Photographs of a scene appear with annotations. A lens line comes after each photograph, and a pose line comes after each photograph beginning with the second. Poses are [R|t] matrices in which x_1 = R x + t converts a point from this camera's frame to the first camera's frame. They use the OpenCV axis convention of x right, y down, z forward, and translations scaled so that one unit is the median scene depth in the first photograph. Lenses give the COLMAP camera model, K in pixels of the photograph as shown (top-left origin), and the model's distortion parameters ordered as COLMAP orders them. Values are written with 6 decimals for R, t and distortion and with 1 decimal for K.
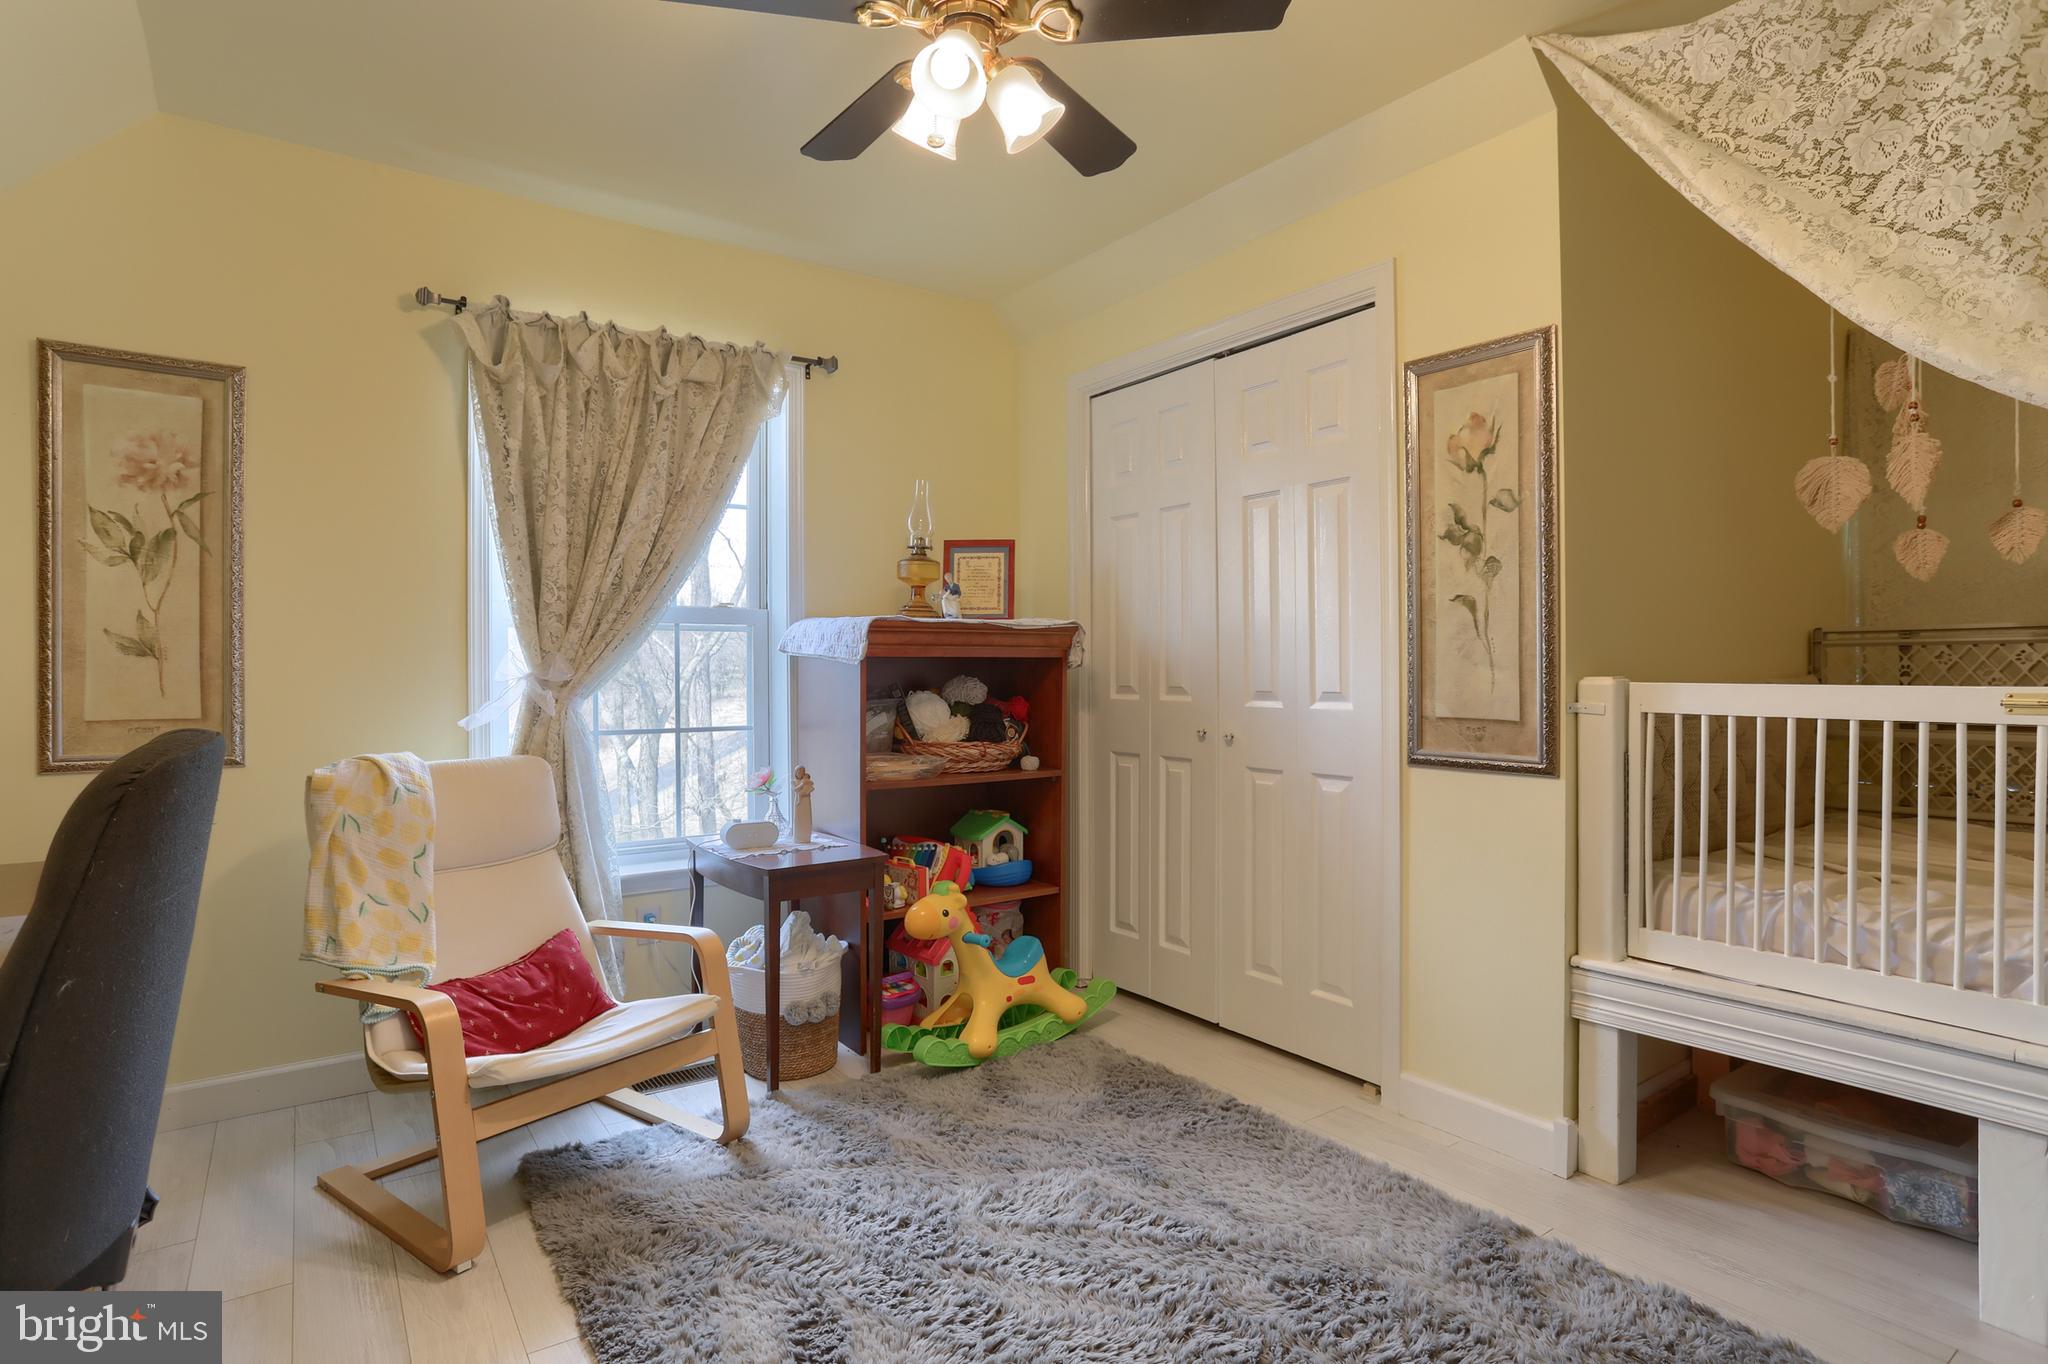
lens RADIAL K [[1060.6, 0, 1018.8], [0, 1060.6, 685.0], [0, 0, 1]] dist [-0.000102, 0.000081]
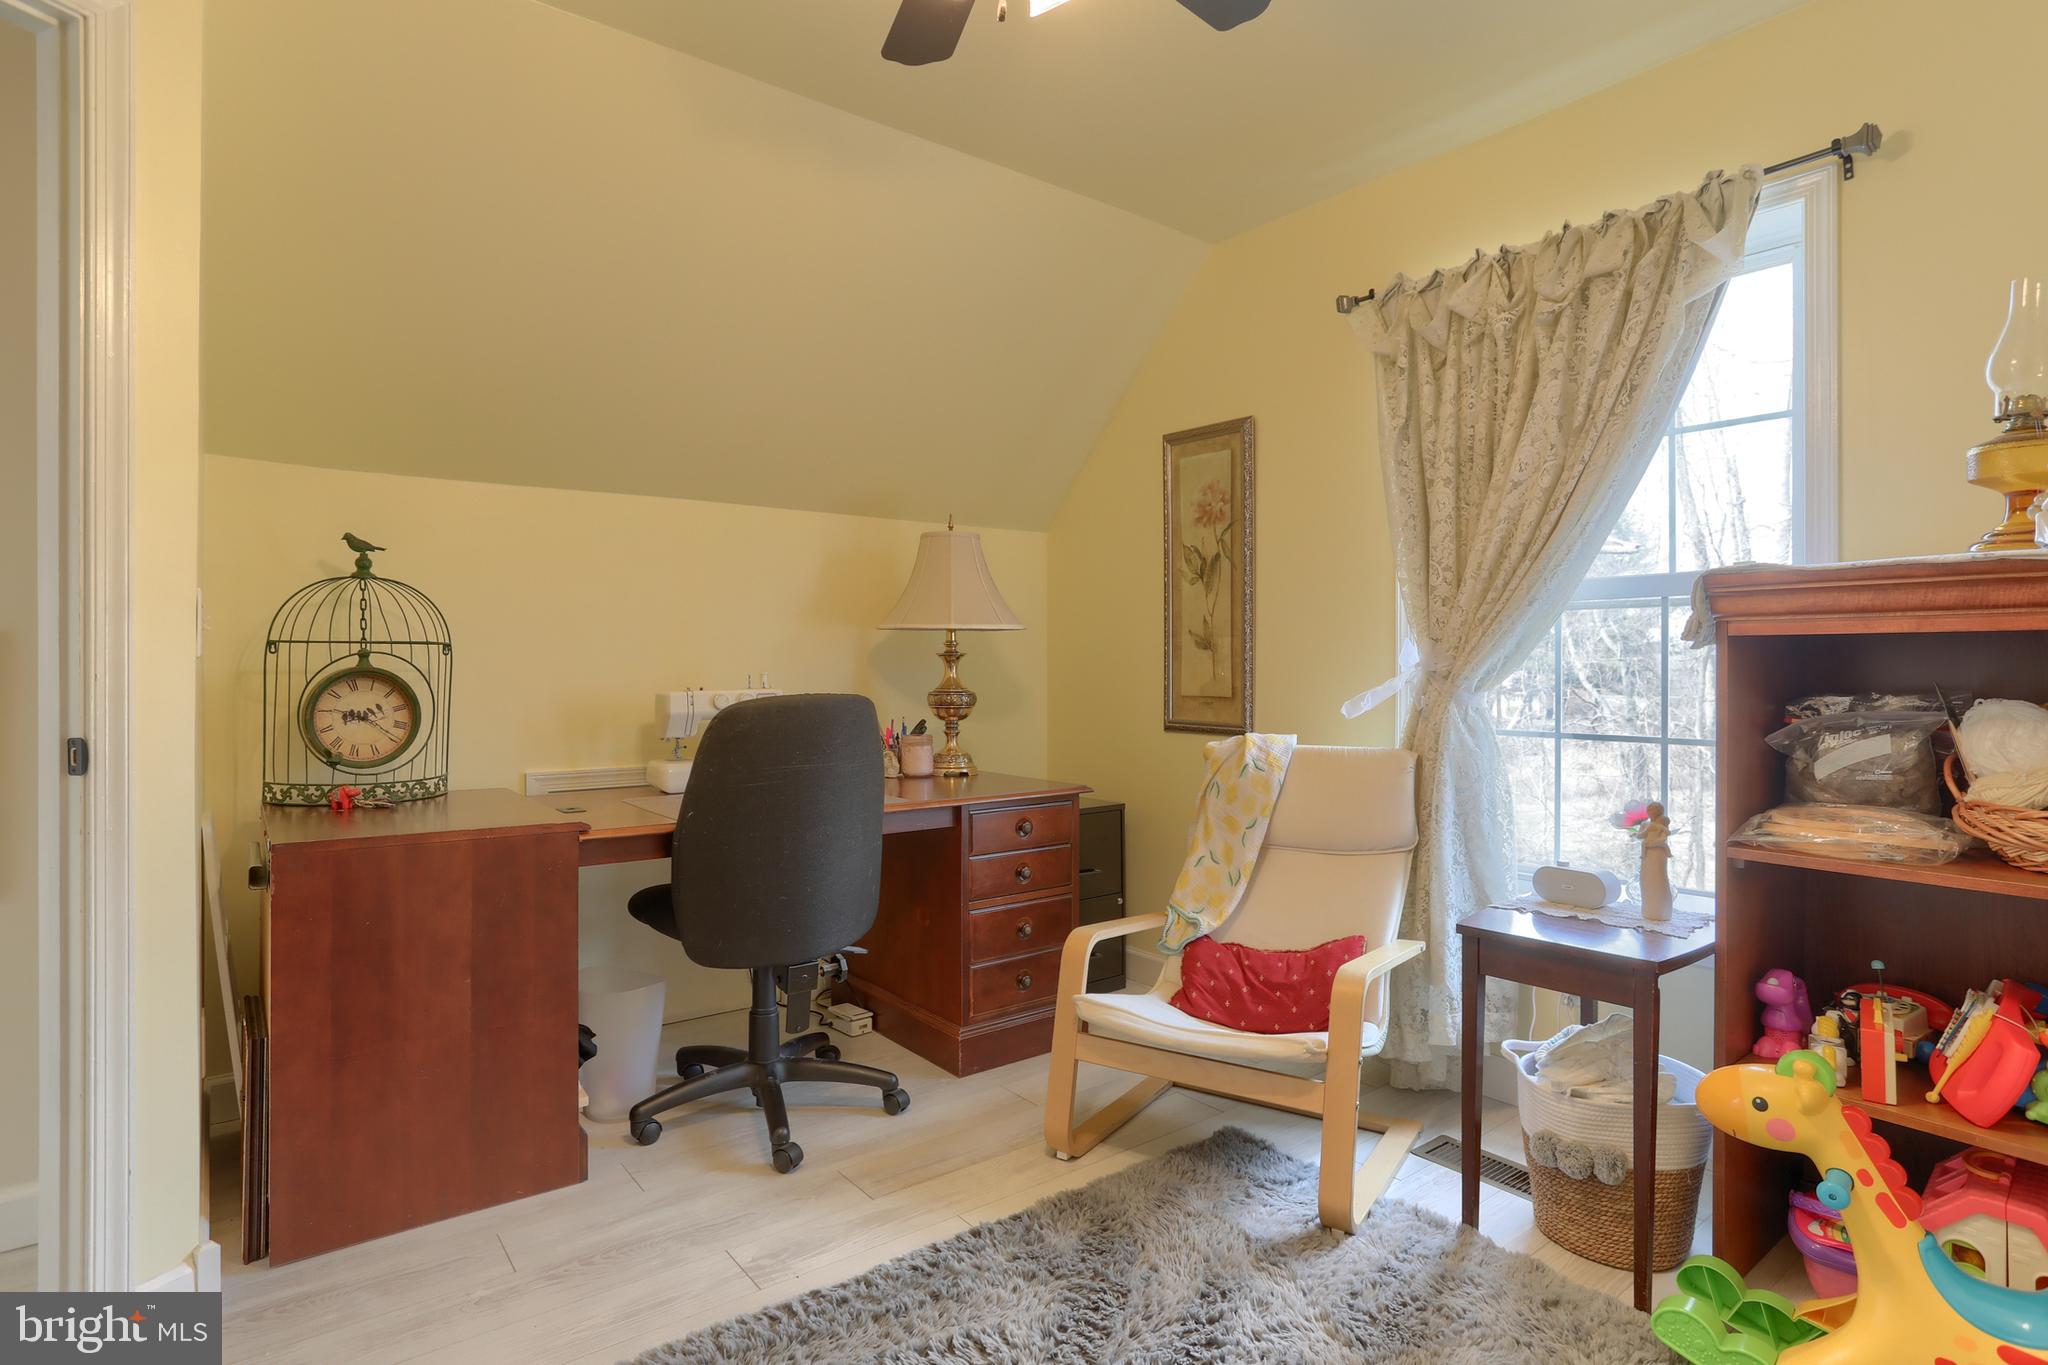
lens RADIAL K [[1094.7, 0, 1018.4], [0, 1094.7, 662.0], [0, 0, 1]] dist [-0.004890, 0.000778]
pose [[0.043868, 0.003062, -0.999033, 0.554349], [-0.011819, 0.999927, 0.002545, -0.011254], [0.998967, 0.011696, 0.043901, 0.689745]]
